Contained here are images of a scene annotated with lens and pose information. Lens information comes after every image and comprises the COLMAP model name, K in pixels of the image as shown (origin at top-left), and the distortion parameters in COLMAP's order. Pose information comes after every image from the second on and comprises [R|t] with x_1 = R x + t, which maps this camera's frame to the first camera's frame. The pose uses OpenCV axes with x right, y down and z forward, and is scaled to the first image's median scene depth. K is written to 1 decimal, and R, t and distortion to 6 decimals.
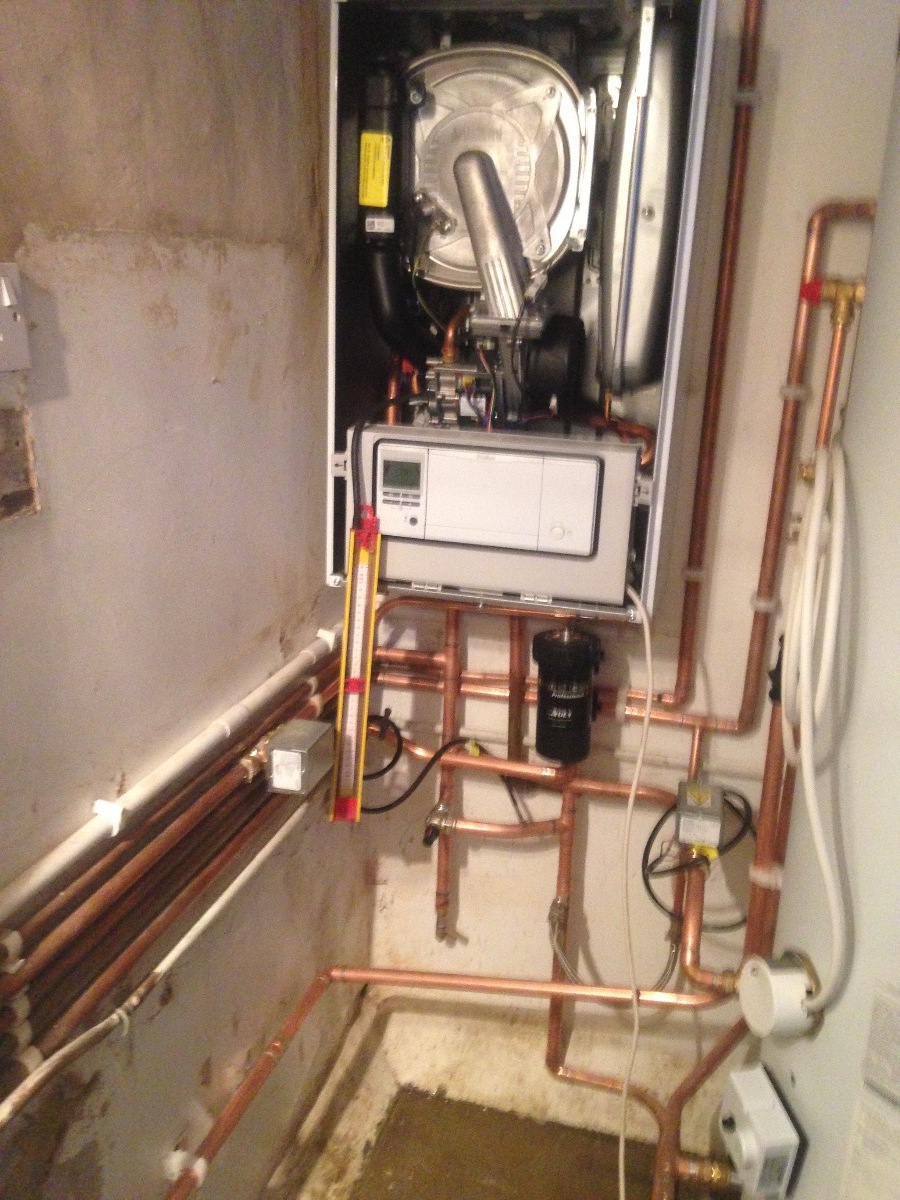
lens RADIAL K [[1100.8, 0, 450.0], [0, 1100.8, 600.0], [0, 0, 1]] dist [0.182450, -0.311095]
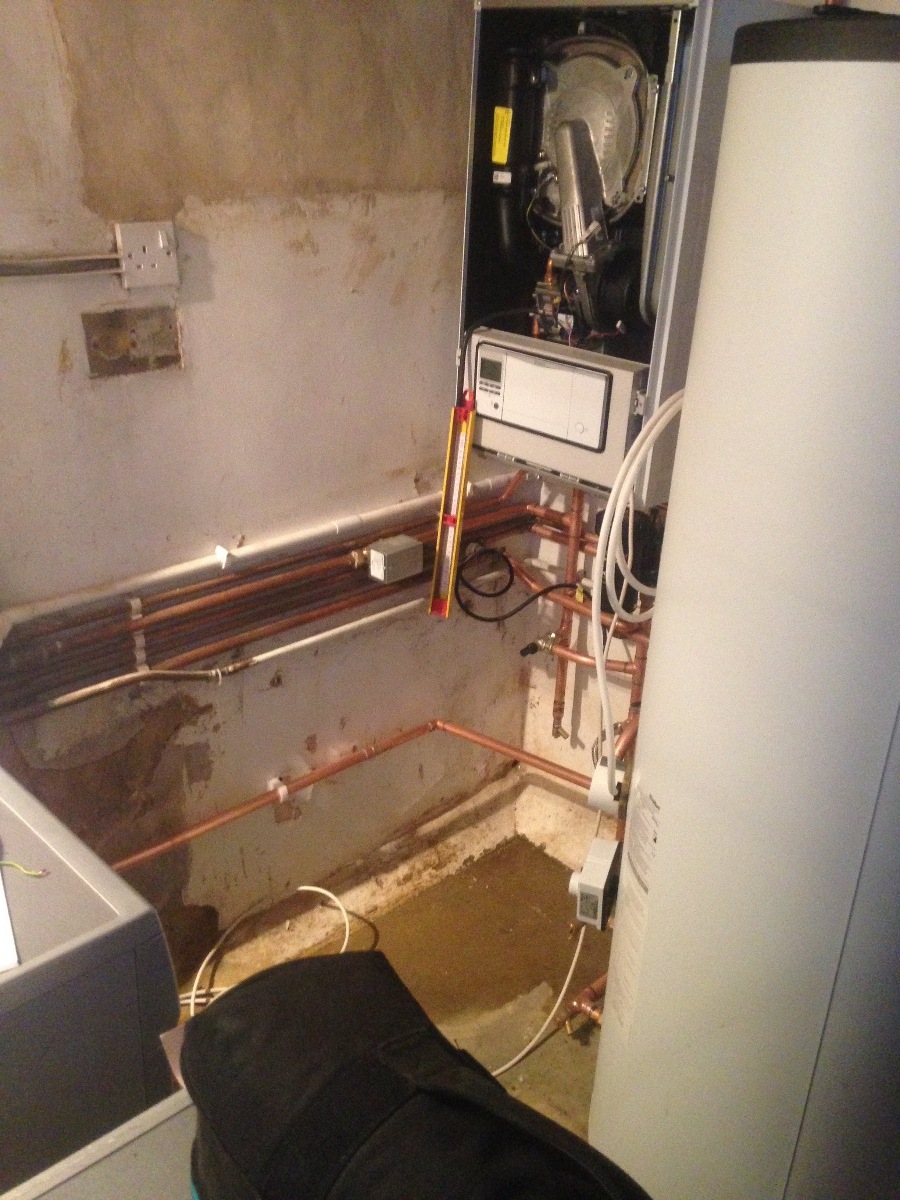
lens RADIAL K [[1100.8, 0, 450.0], [0, 1100.8, 600.0], [0, 0, 1]] dist [0.182450, -0.311095]
pose [[0.852396, 0.211345, -0.478282, 0.624398], [-0.153159, 0.975475, 0.158086, -0.046424], [0.499963, -0.061499, 0.863861, -0.212409]]
